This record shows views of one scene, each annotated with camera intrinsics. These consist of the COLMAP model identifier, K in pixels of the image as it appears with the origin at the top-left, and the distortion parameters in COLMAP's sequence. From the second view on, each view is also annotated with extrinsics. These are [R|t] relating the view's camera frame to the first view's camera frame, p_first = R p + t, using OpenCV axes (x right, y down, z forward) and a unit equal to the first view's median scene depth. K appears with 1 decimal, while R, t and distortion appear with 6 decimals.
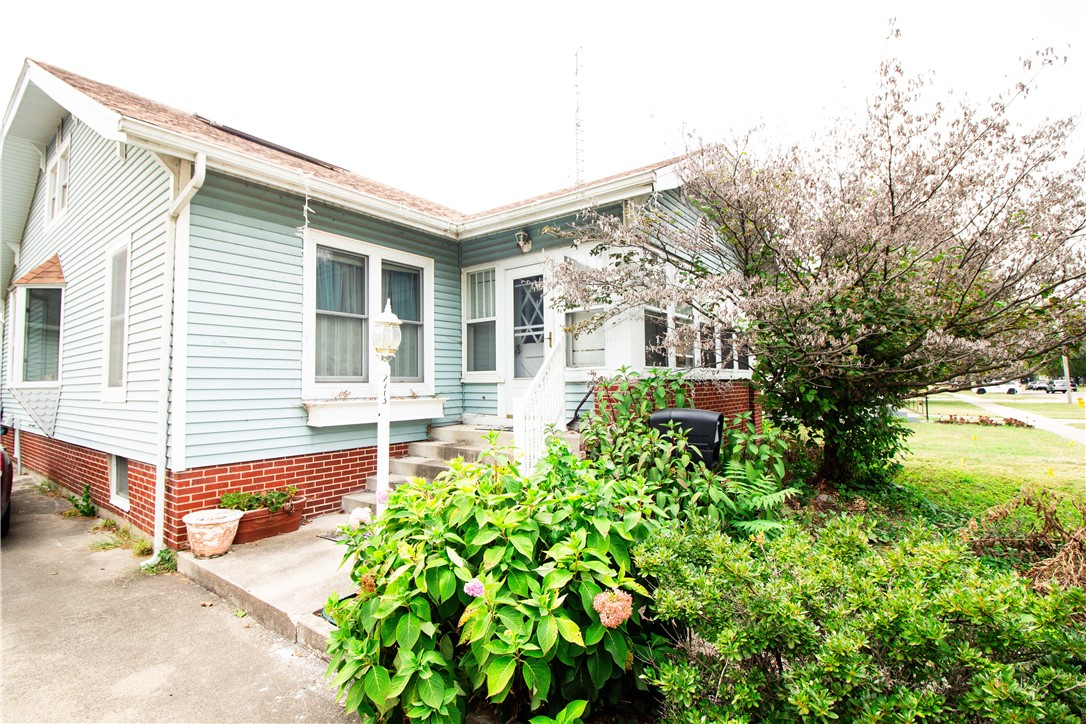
lens RADIAL K [[504.8, 0, 543.7], [0, 504.8, 359.3], [0, 0, 1]] dist [-0.025060, -0.002325]
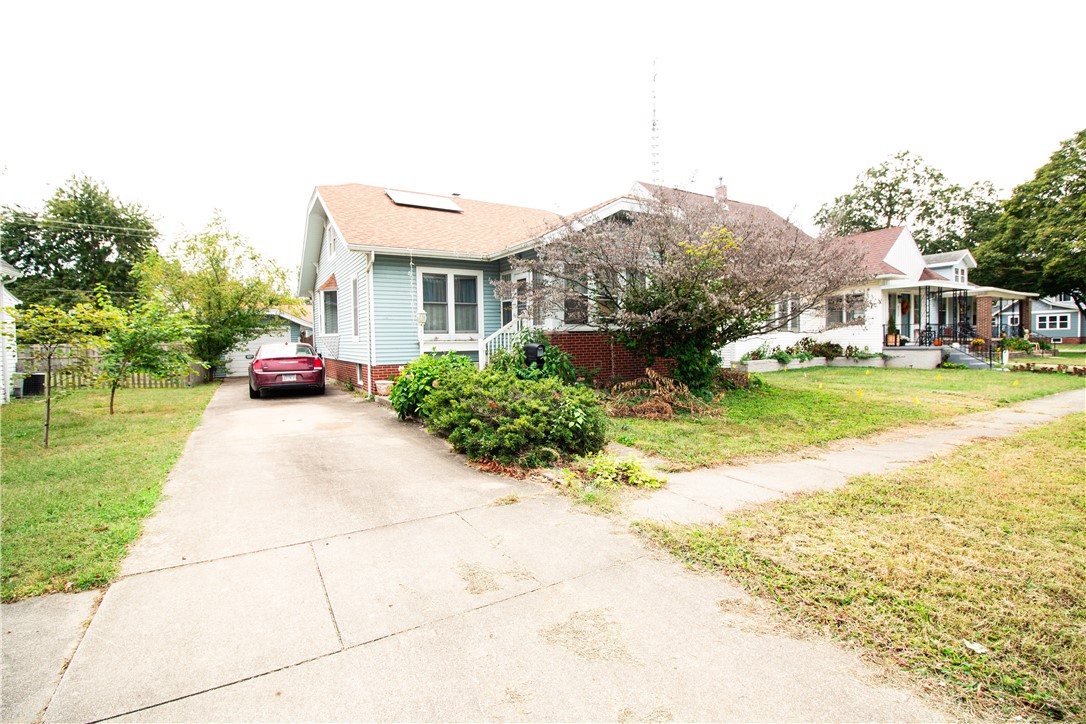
lens RADIAL K [[504.8, 0, 543.8], [0, 504.8, 362.9], [0, 0, 1]] dist [-0.025060, -0.002325]
pose [[0.921985, 0.018115, -0.386802, 0.877707], [0.023409, 0.994471, 0.102369, -0.040109], [0.386518, -0.103437, 0.916463, -0.860412]]
